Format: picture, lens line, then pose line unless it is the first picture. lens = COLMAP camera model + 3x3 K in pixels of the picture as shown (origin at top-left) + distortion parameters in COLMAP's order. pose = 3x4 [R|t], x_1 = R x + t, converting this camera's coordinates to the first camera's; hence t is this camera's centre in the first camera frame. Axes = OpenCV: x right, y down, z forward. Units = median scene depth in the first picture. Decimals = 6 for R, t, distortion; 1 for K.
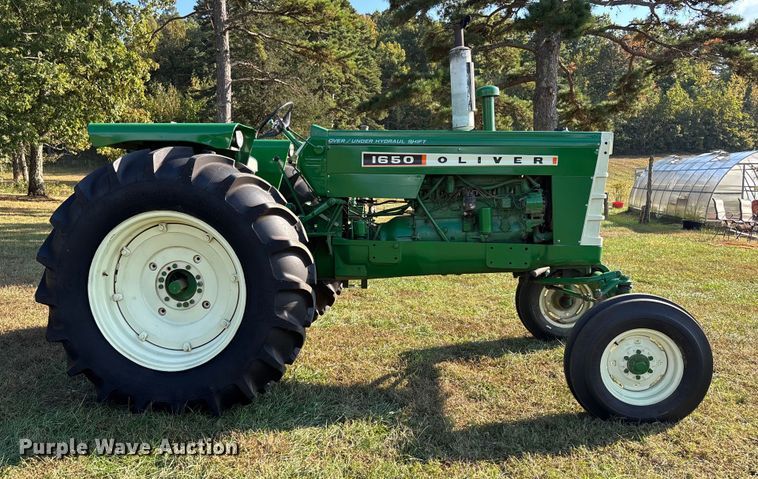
lens RADIAL K [[618.3, 0, 365.6], [0, 618.3, 226.2], [0, 0, 1]] dist [0.015646, -0.010332]
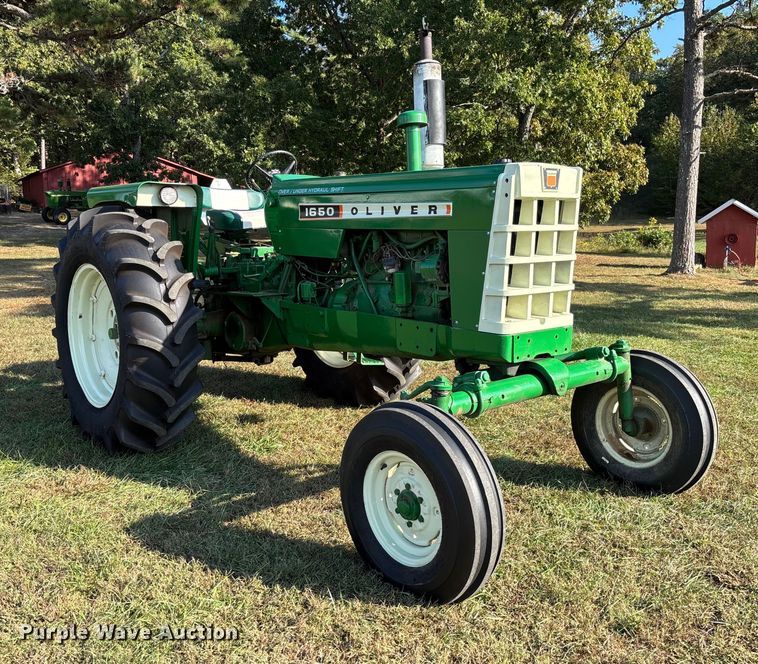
lens RADIAL K [[781.2, 0, 377.2], [0, 781.2, 281.1], [0, 0, 1]] dist [0.013137, 0.012915]
pose [[0.714329, 0.043007, -0.698487, 0.872834], [-0.050401, 0.998680, 0.009947, -0.027984], [0.697993, 0.028099, 0.715553, 0.299436]]
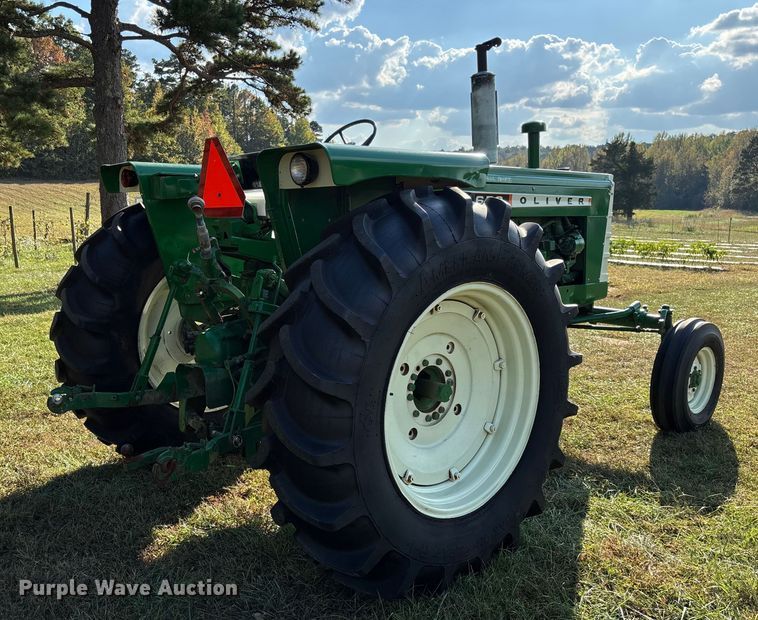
lens RADIAL K [[728.7, 0, 379.0], [0, 728.7, 310.0], [0, 0, 1]] dist [-0.016120, -0.010426]
pose [[0.657611, -0.113815, 0.744711, -0.829521], [0.066312, 0.993430, 0.093270, -0.062617], [-0.750434, -0.011952, 0.660838, 0.464259]]
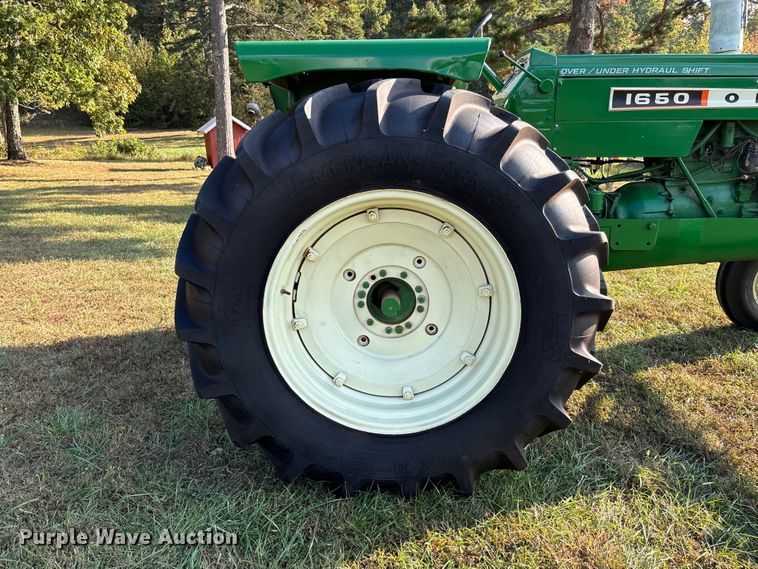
lens RADIAL K [[578.9, 0, 379.0], [0, 578.9, 284.5], [0, 0, 1]] dist [0.101976, -0.127632]
pose [[0.997435, -0.034331, 0.062804, -0.315242], [0.023074, 0.984845, 0.171897, -0.025915], [-0.067753, -0.170007, 0.983111, 0.359020]]
